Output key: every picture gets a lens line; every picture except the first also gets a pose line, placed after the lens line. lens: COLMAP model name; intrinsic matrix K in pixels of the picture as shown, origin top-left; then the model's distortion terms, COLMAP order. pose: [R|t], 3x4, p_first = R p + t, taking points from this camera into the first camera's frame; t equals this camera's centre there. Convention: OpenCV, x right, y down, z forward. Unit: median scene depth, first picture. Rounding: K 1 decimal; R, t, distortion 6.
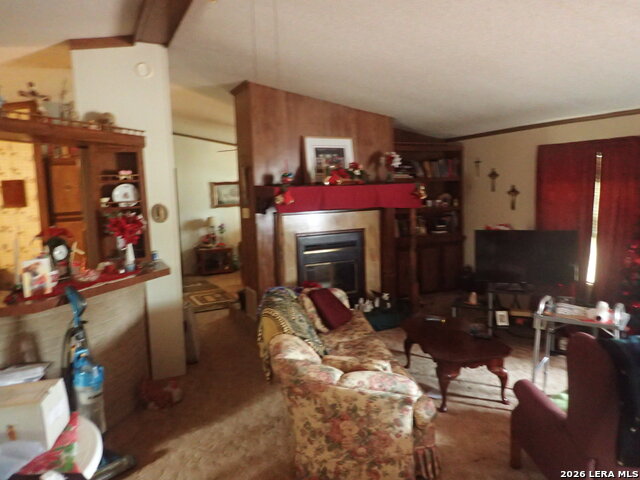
lens RADIAL K [[471.7, 0, 321.3], [0, 471.7, 238.9], [0, 0, 1]] dist [0.000417, 0.000846]
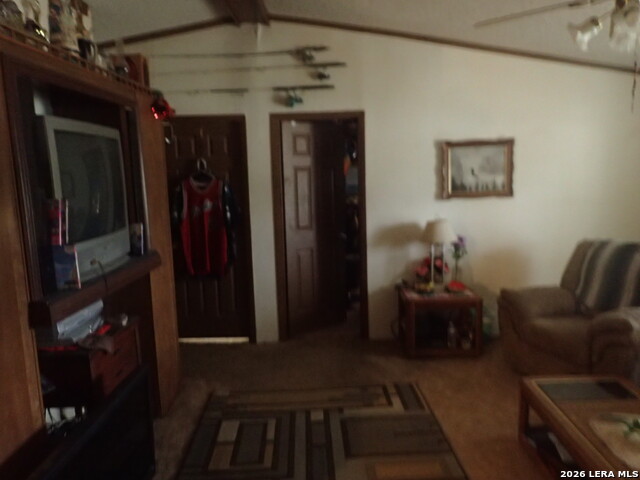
lens RADIAL K [[471.7, 0, 322.7], [0, 471.7, 239.9], [0, 0, 1]] dist [0.000417, 0.000846]
pose [[0.899132, 0.075829, -0.431058, -0.137680], [-0.044852, 0.995656, 0.081593, -0.059423], [0.435373, -0.054029, 0.898628, 0.555692]]
